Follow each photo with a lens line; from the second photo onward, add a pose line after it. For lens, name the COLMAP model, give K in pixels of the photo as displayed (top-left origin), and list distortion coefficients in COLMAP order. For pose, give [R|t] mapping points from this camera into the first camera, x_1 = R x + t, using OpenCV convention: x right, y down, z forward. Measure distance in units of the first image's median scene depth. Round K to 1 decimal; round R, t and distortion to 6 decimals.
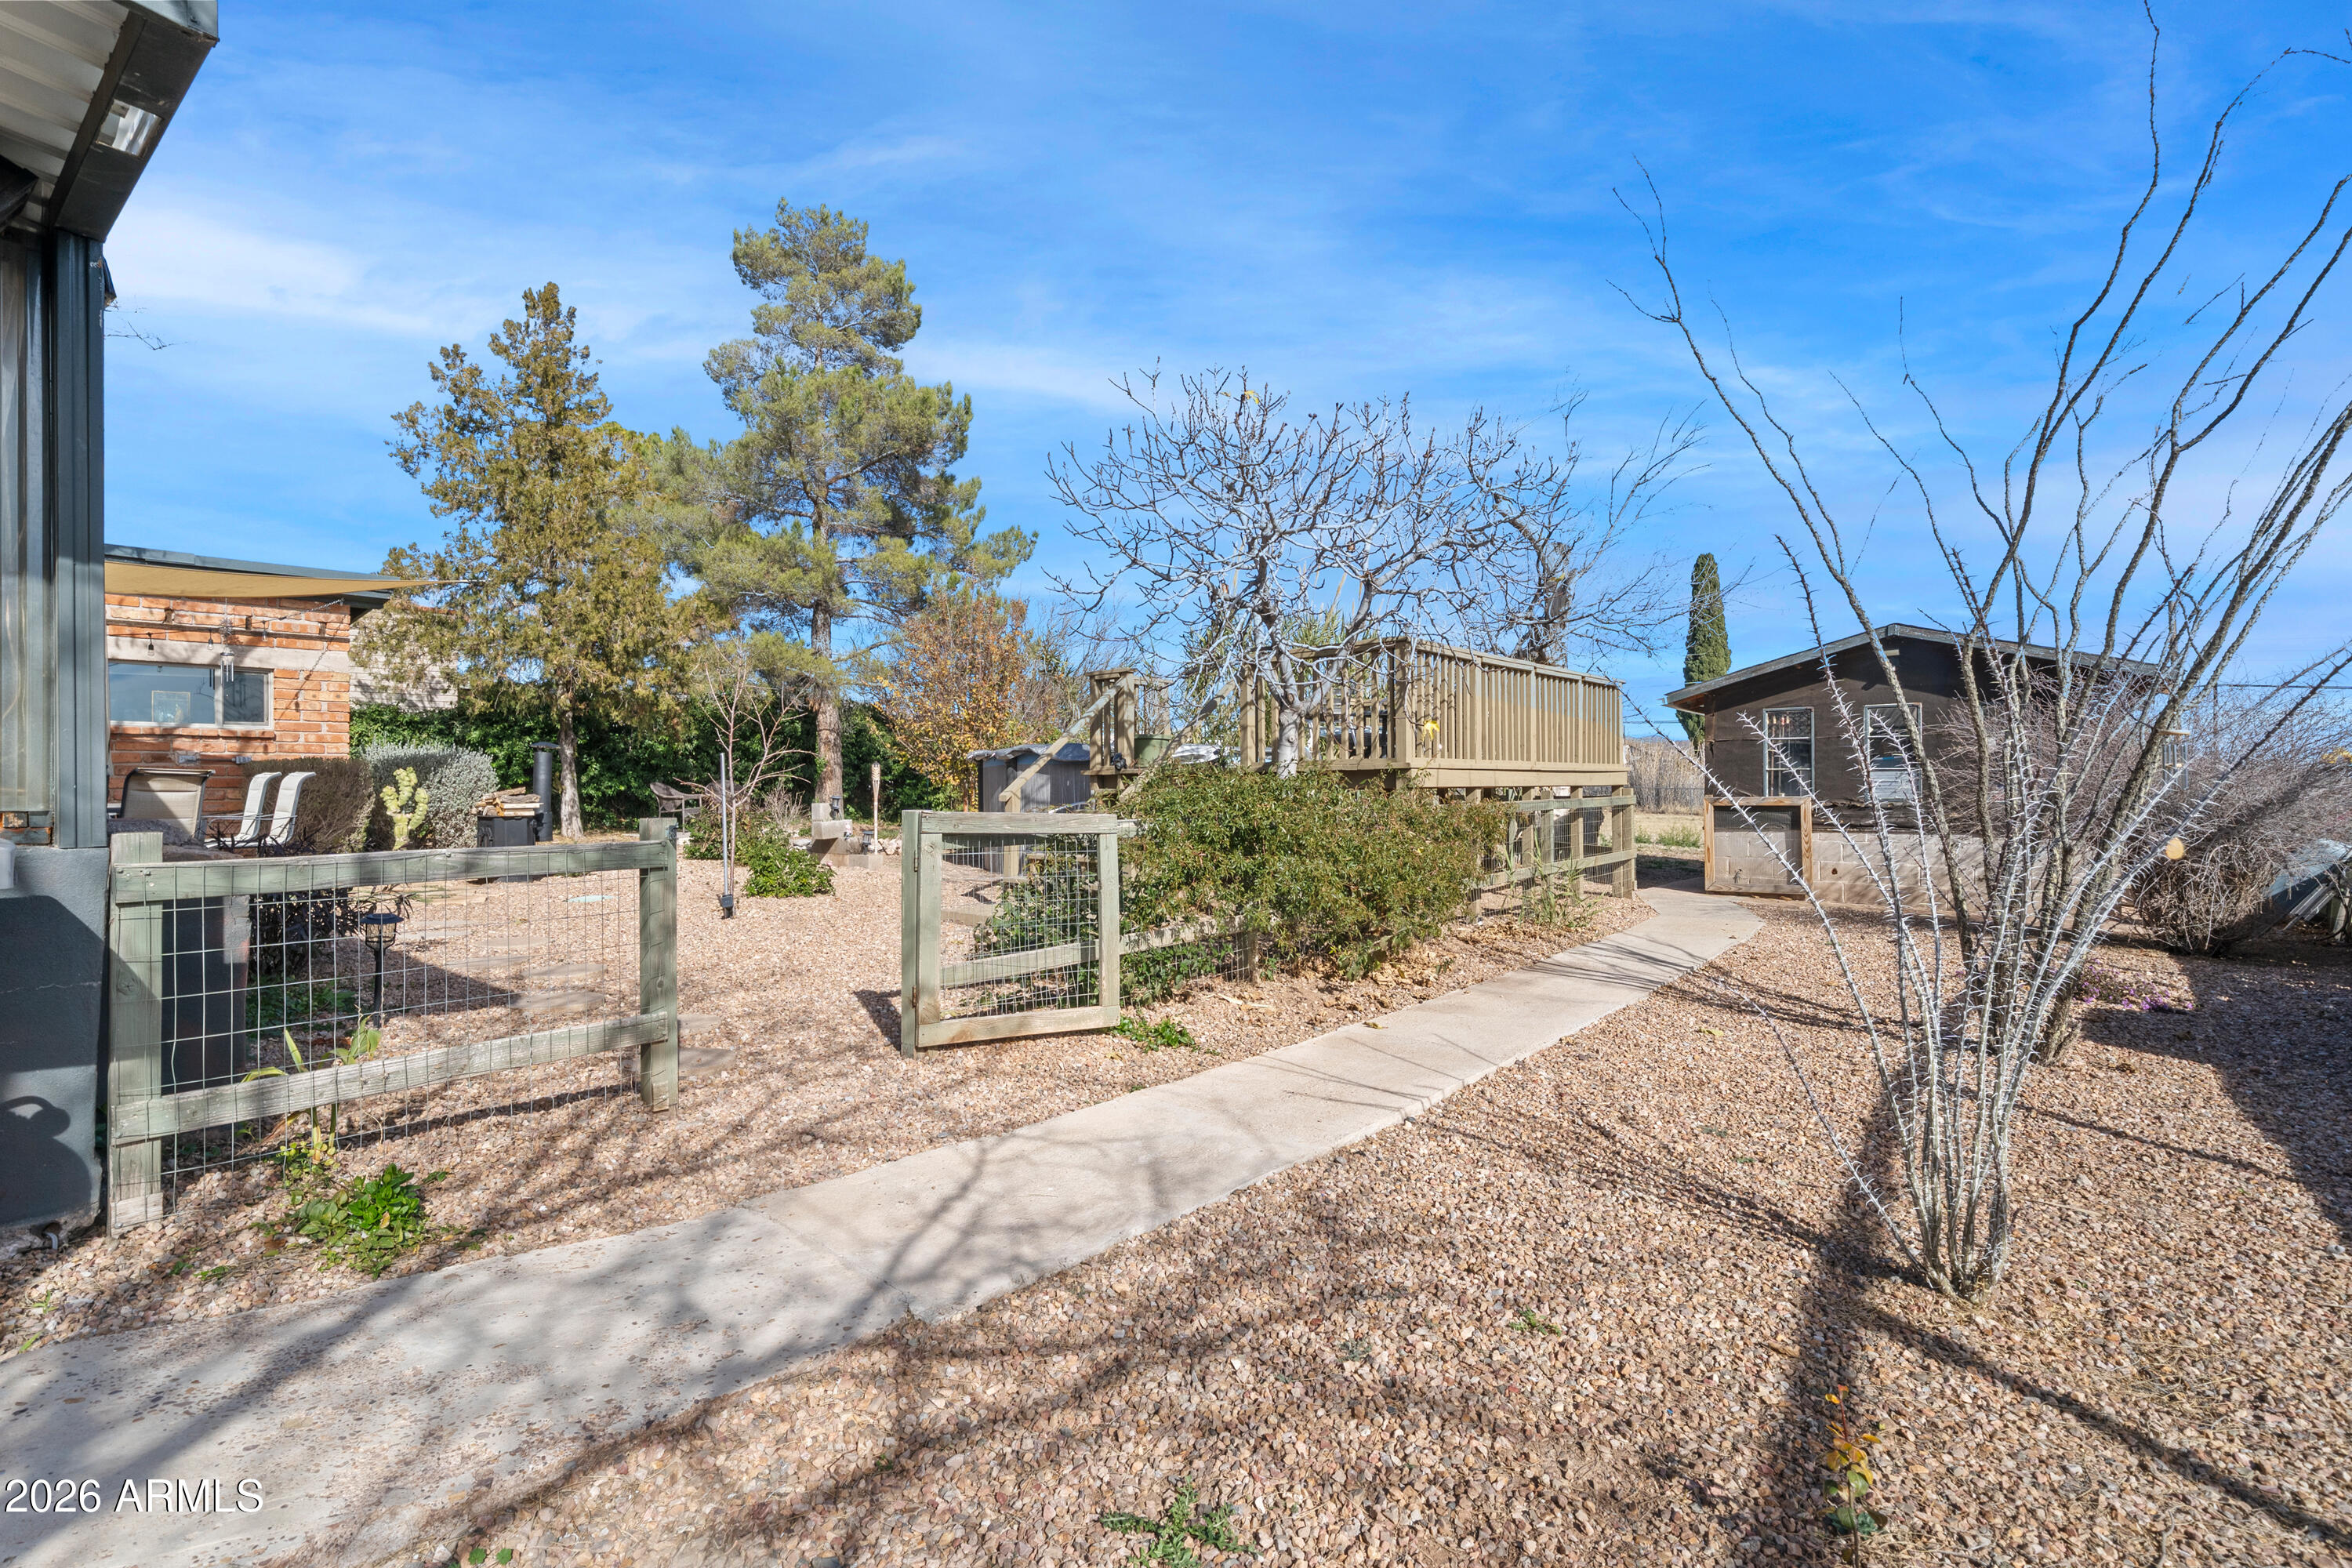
lens RADIAL K [[1057.3, 0, 1176.0], [0, 1057.3, 784.0], [0, 0, 1]] dist [0.000610, -0.000004]
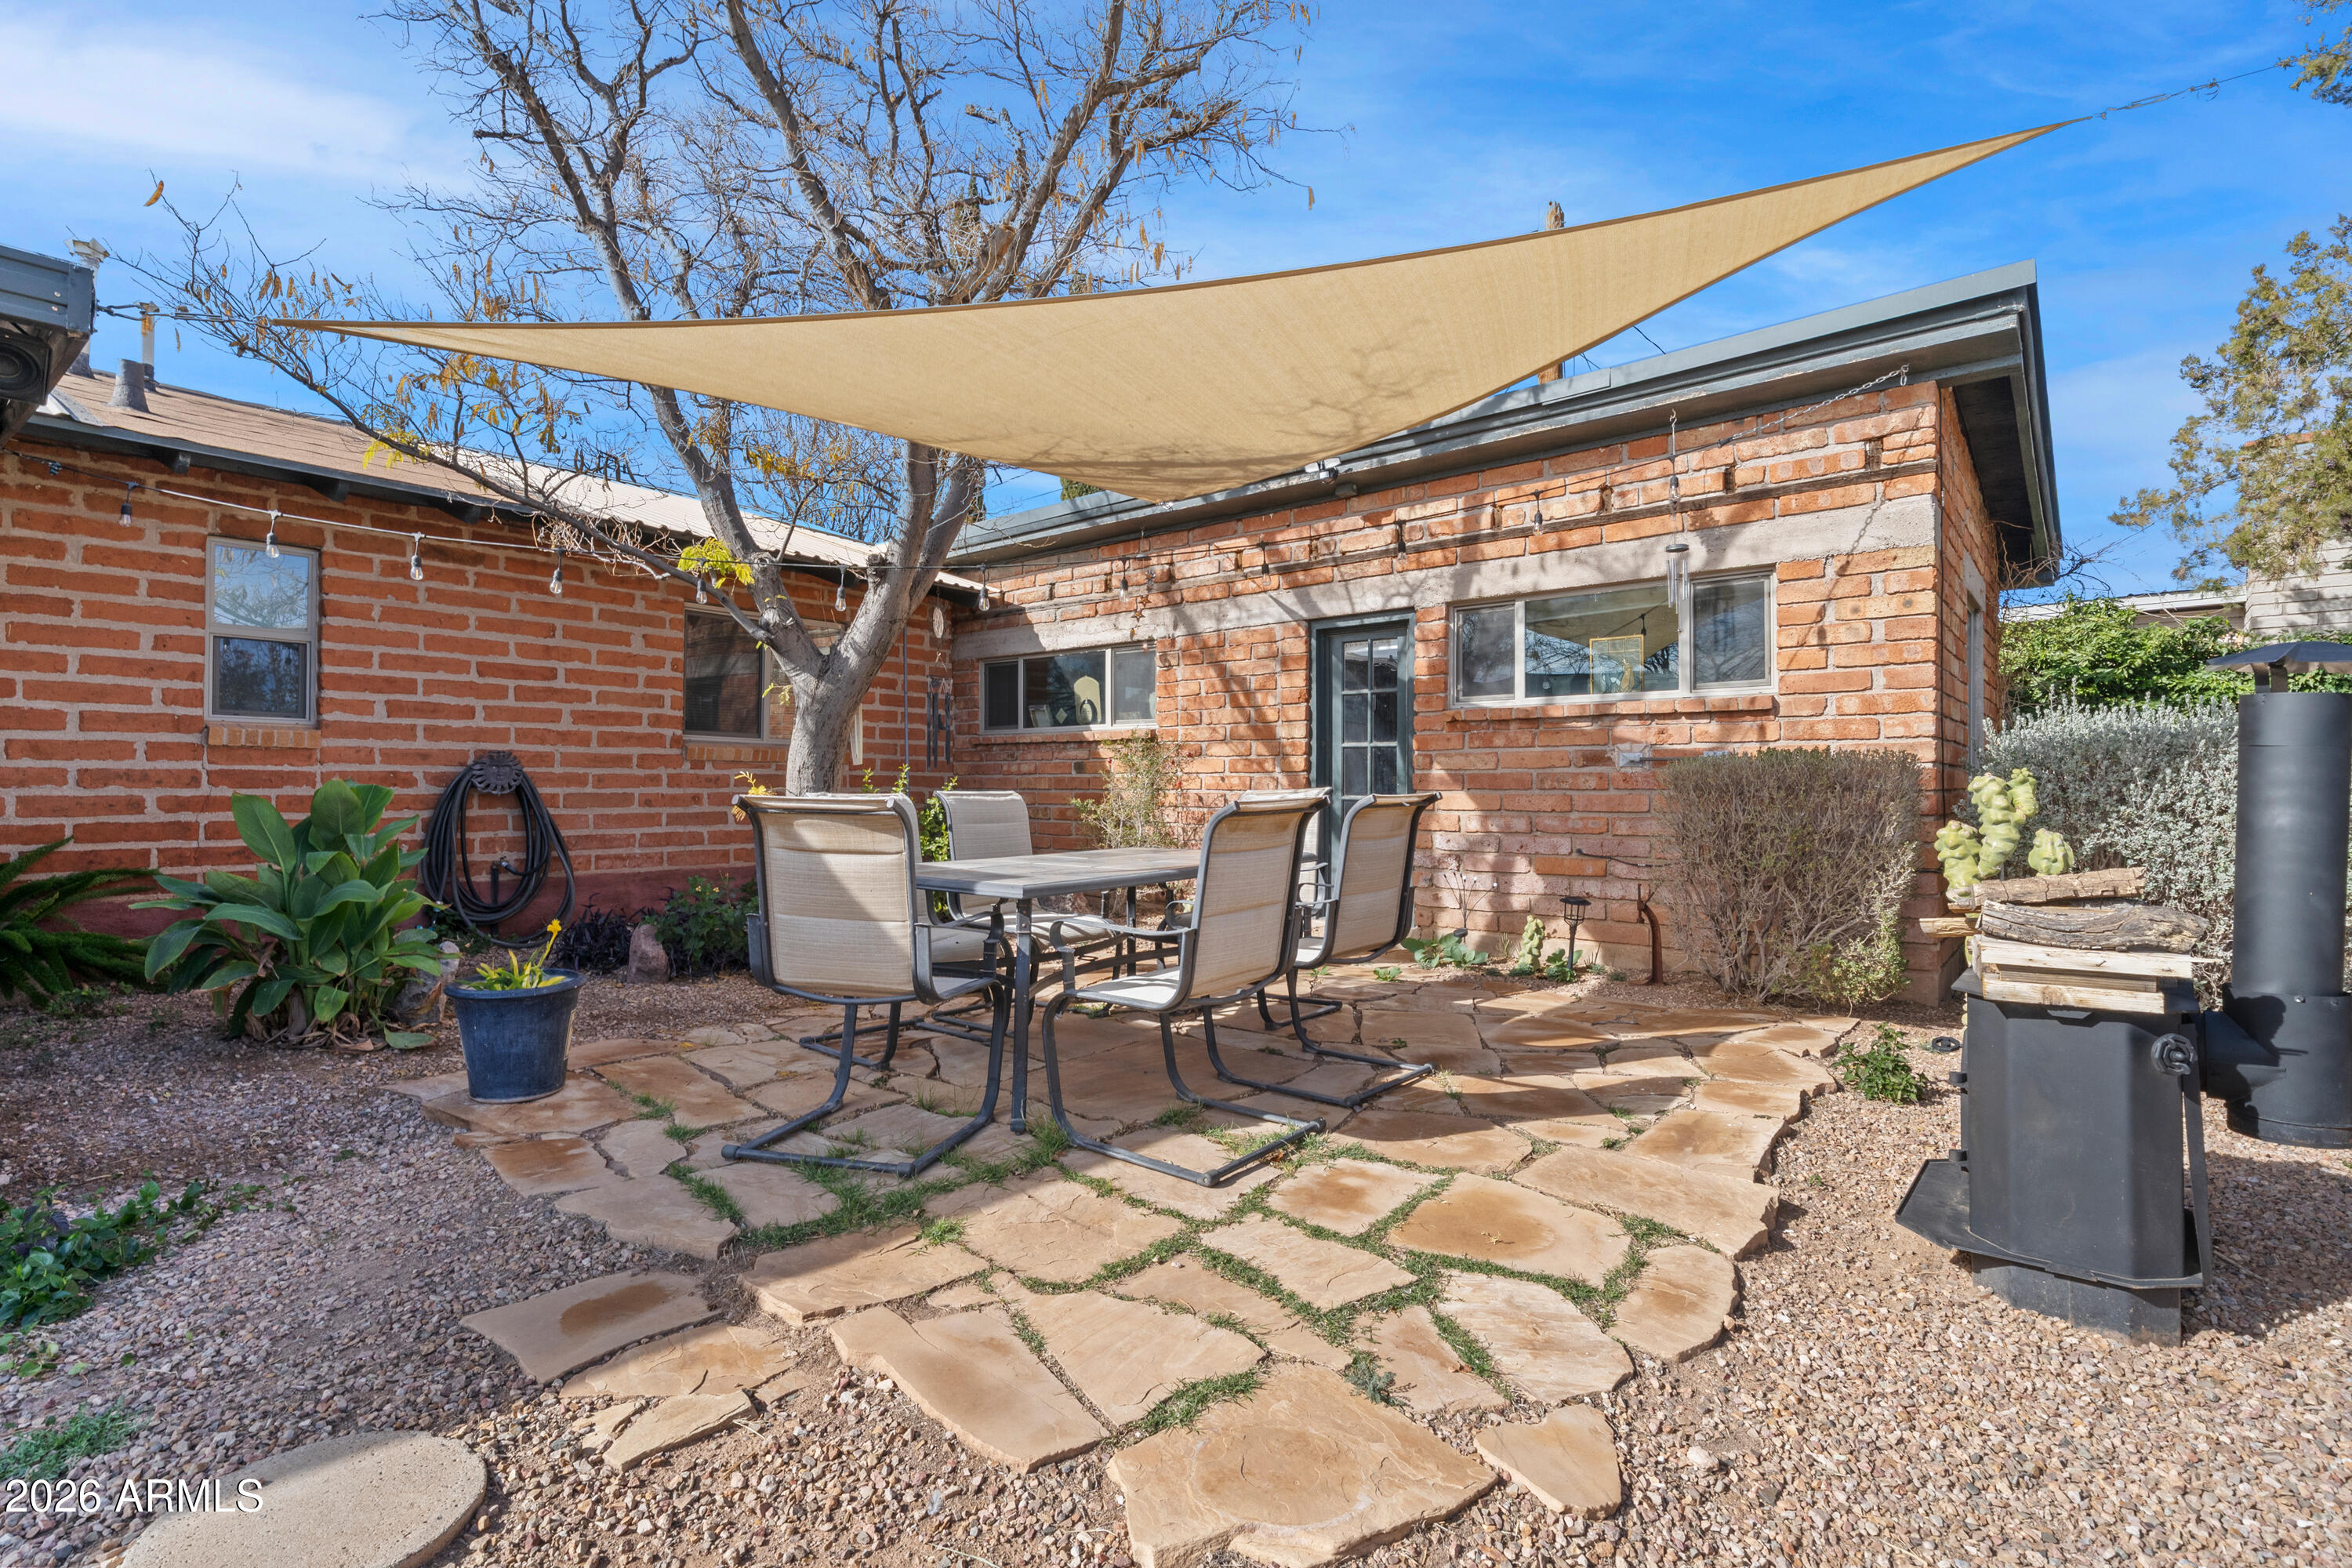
lens RADIAL K [[1057.3, 0, 1176.0], [0, 1057.3, 784.0], [0, 0, 1]] dist [0.000610, -0.000004]
pose [[-0.054125, 0.010266, -0.998481, -0.369538], [0.000331, 0.999947, 0.010263, -0.015465], [0.998534, 0.000225, -0.054125, 0.768537]]
